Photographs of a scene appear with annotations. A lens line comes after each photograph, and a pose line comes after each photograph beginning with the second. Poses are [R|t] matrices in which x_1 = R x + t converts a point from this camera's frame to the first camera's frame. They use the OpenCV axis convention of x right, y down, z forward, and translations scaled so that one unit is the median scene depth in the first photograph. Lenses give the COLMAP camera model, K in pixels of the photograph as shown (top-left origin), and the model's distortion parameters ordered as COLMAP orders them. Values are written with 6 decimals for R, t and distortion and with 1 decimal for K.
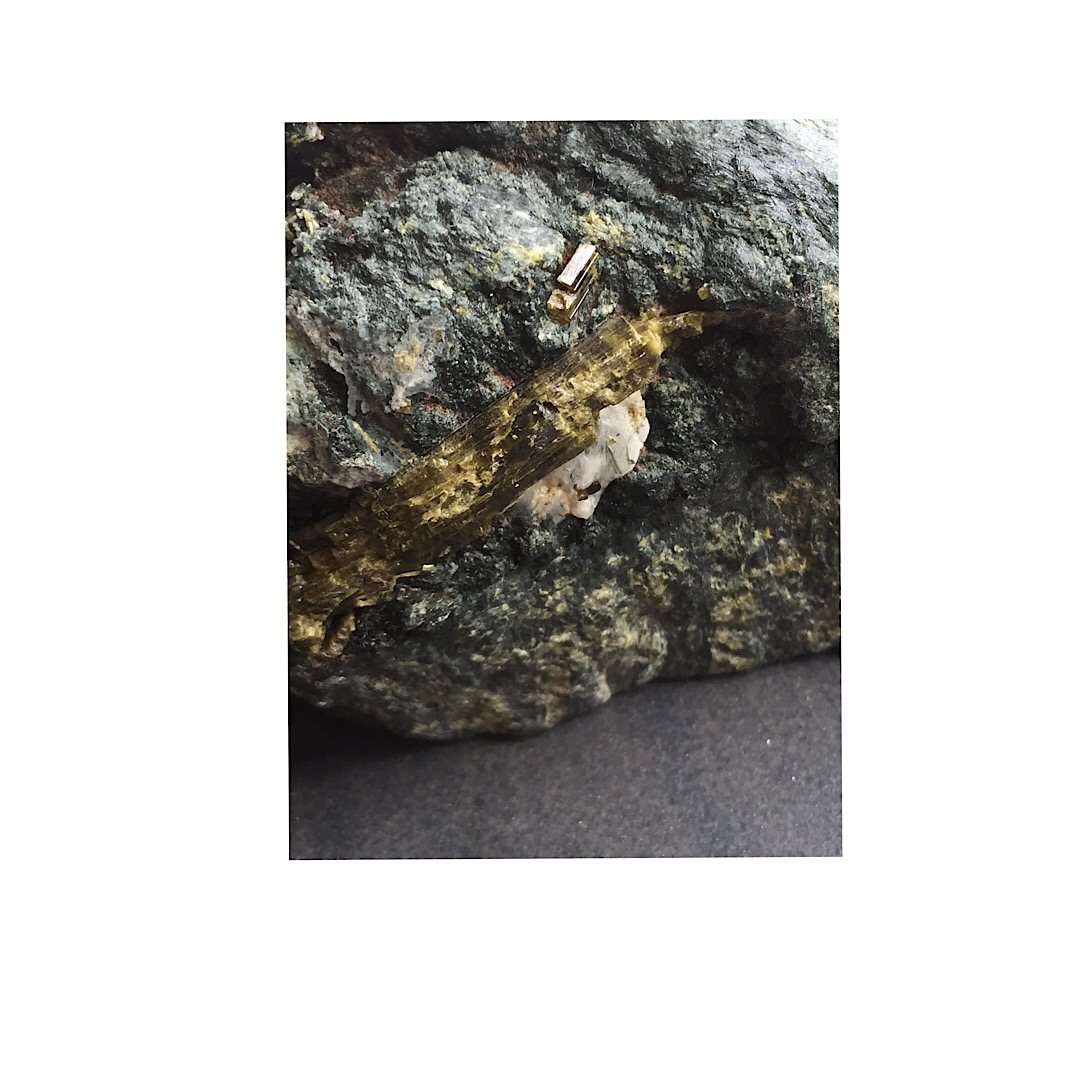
lens RADIAL K [[1343.7, 0, 569.2], [0, 1343.7, 454.0], [0, 0, 1]] dist [0.007080, 0.004867]
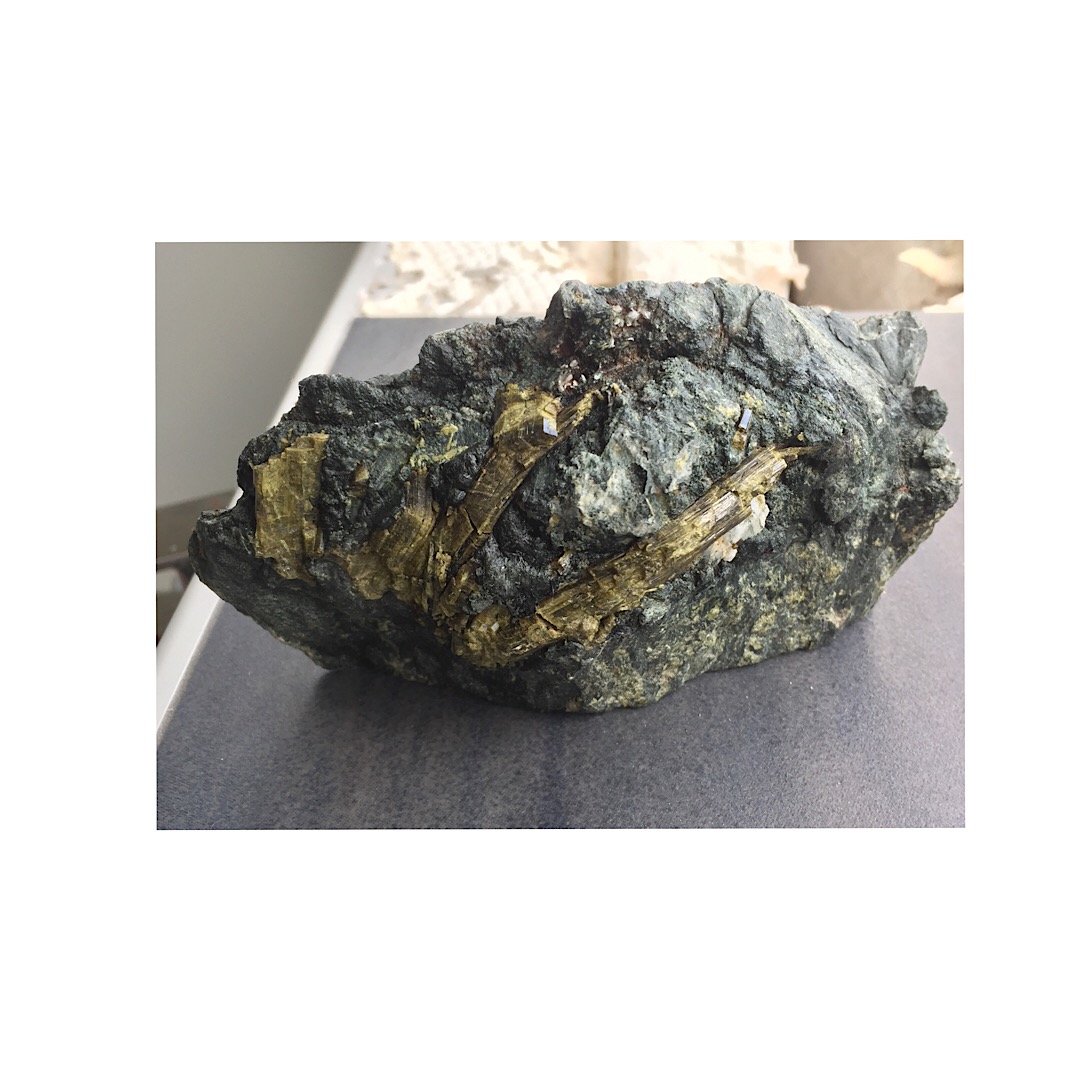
lens RADIAL K [[949.2, 0, 540.0], [0, 949.2, 540.0], [0, 0, 1]] dist [0.001813, -0.000366]
pose [[0.955440, 0.002662, 0.295175, -0.643923], [0.030122, 0.993860, -0.106464, 0.156249], [-0.293646, 0.110611, 0.949493, -0.156984]]
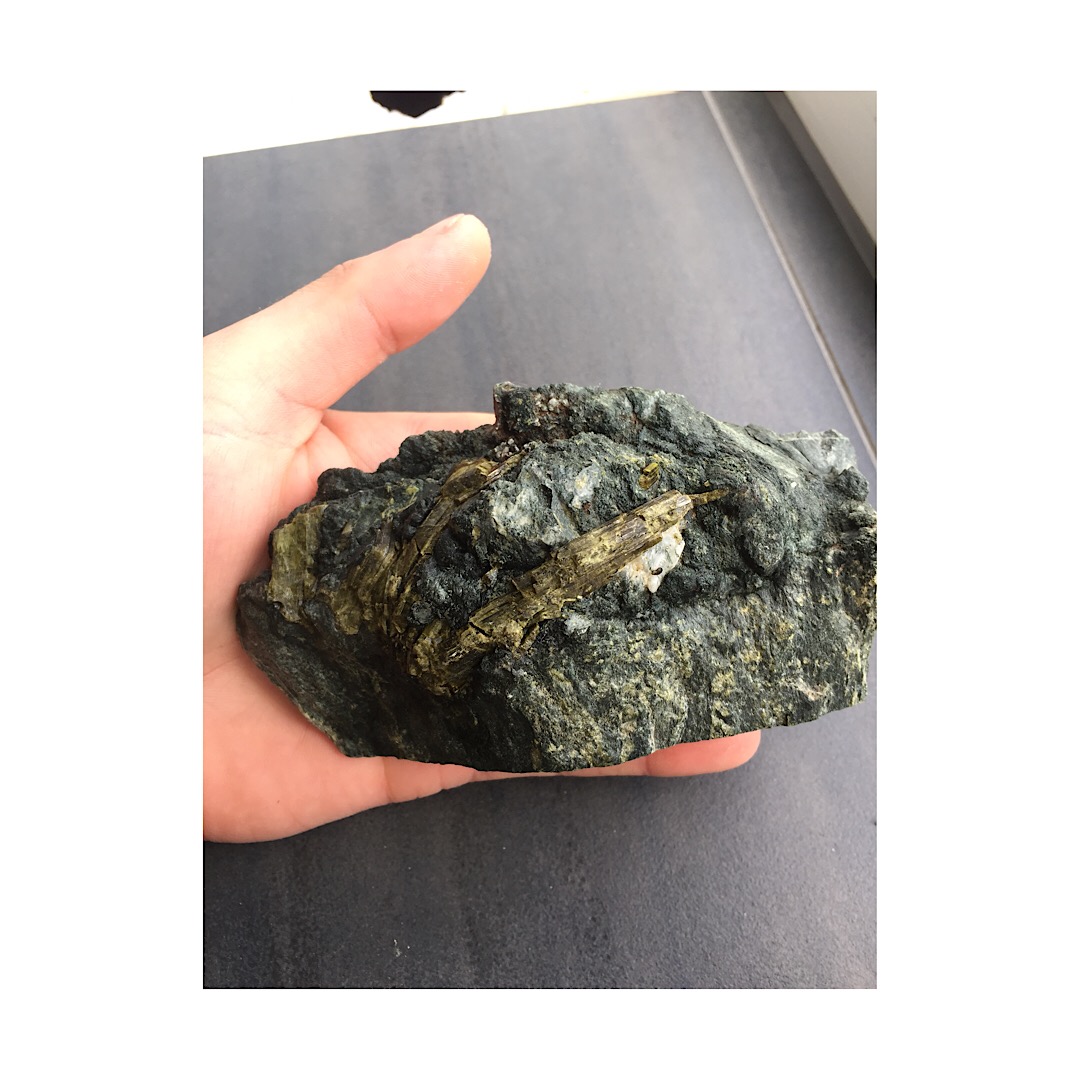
lens RADIAL K [[775.7, 0, 540.0], [0, 775.7, 540.0], [0, 0, 1]] dist [0.004334, 0.000549]
pose [[0.998935, 0.044786, 0.011127, -0.185082], [-0.030173, 0.816322, -0.576808, 0.698814], [-0.034916, 0.575858, 0.816804, 0.007812]]
